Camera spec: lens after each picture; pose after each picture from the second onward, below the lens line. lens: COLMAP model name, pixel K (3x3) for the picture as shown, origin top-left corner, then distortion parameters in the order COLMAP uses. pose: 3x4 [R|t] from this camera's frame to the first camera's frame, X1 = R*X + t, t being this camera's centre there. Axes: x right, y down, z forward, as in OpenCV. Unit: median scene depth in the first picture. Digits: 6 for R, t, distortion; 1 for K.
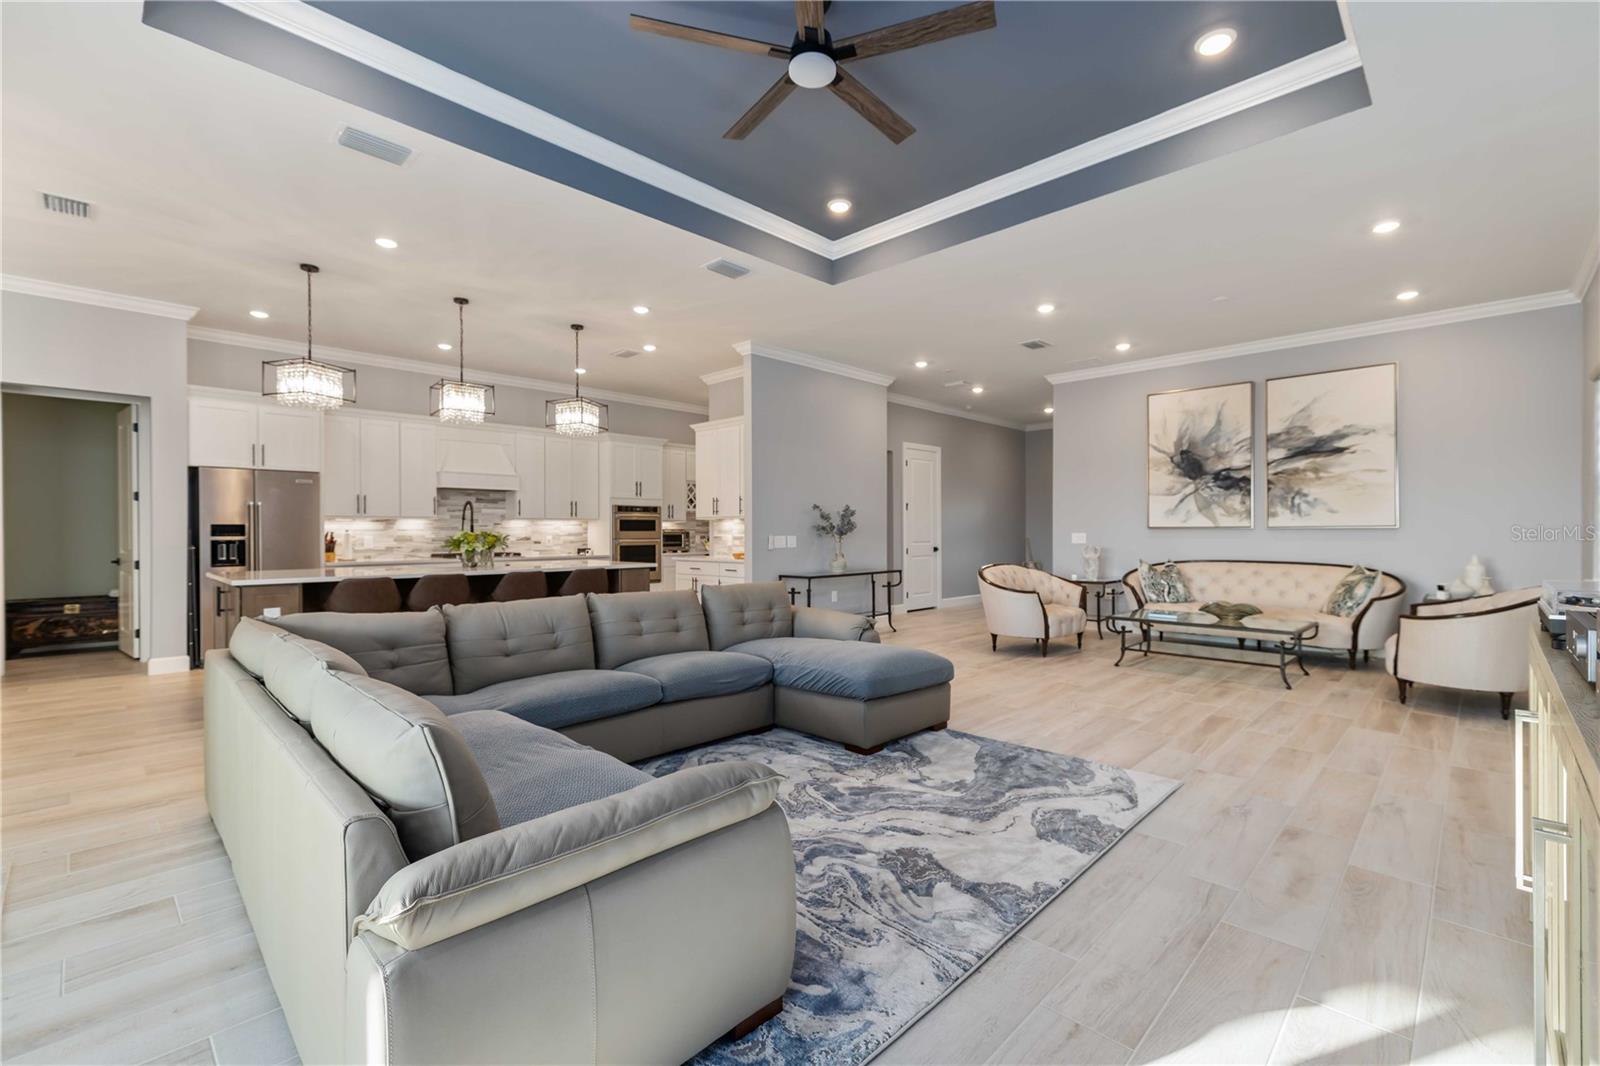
lens RADIAL K [[707.8, 0, 800.0], [0, 707.8, 533.0], [0, 0, 1]] dist [-0.000961, 0.000276]
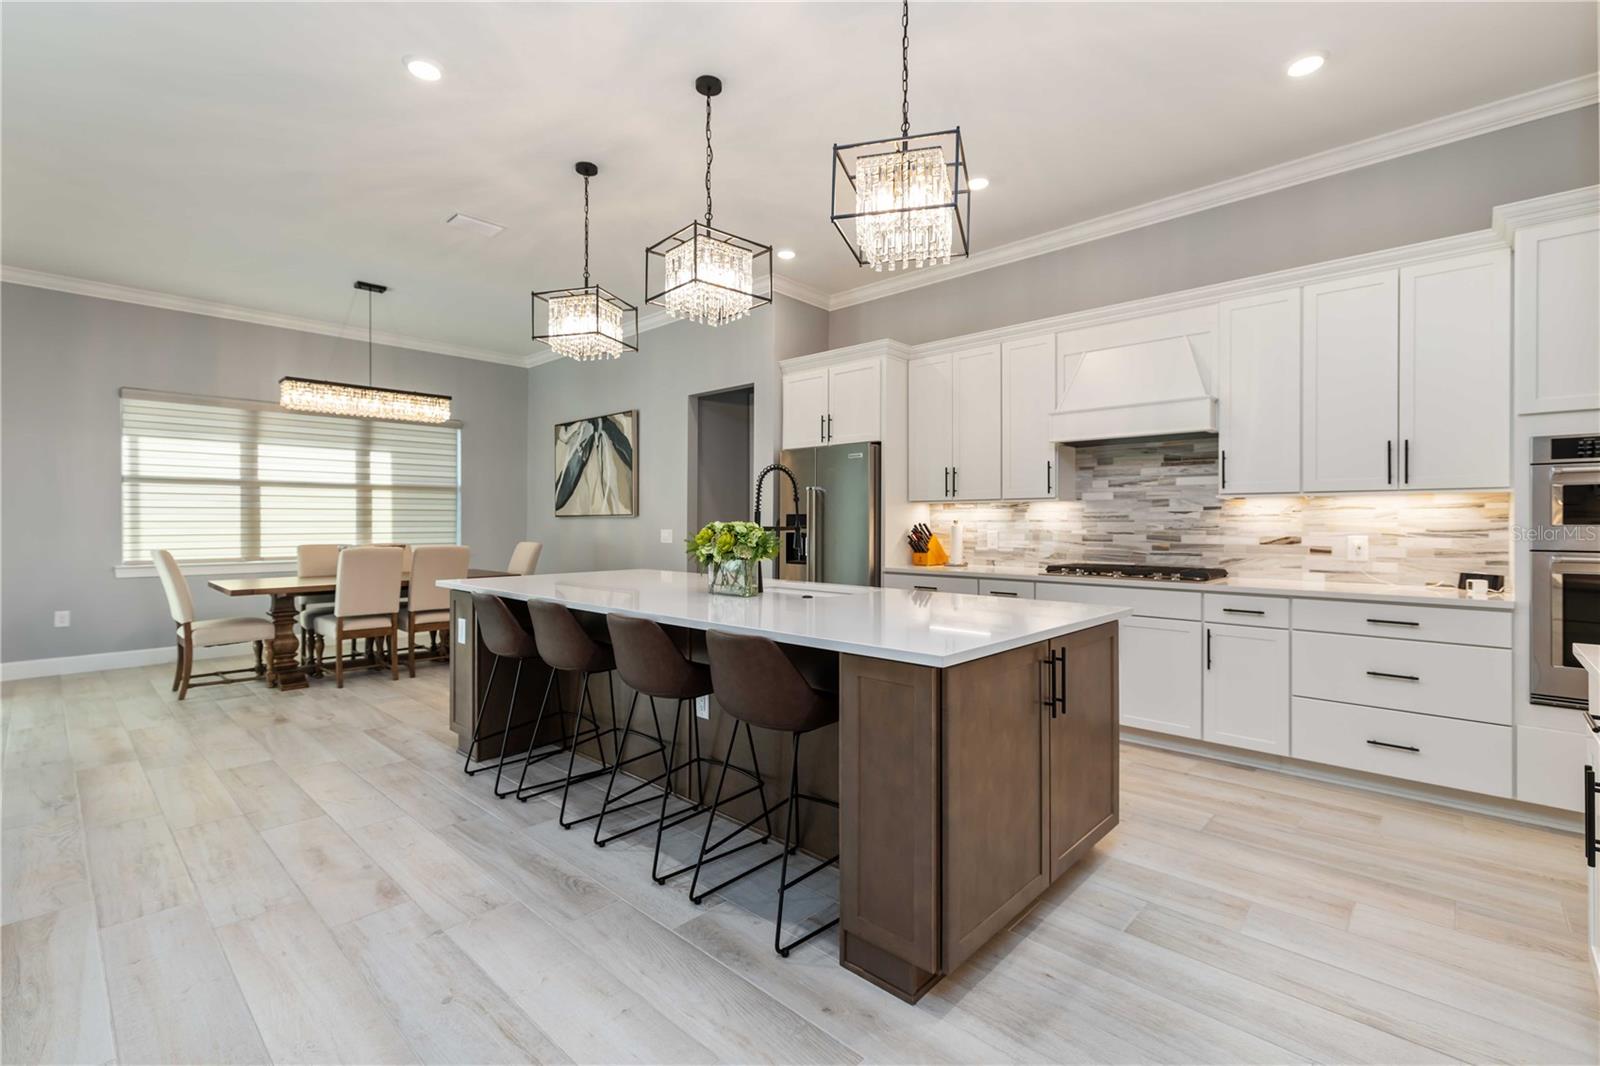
lens RADIAL K [[706.0, 0, 847.0], [0, 706.0, 527.4], [0, 0, 1]] dist [0.026933, 0.000386]
pose [[0.045969, 0.009344, -0.998899, 0.035195], [-0.006081, 0.999940, 0.009074, -0.002810], [0.998924, 0.005657, 0.046023, 0.776851]]
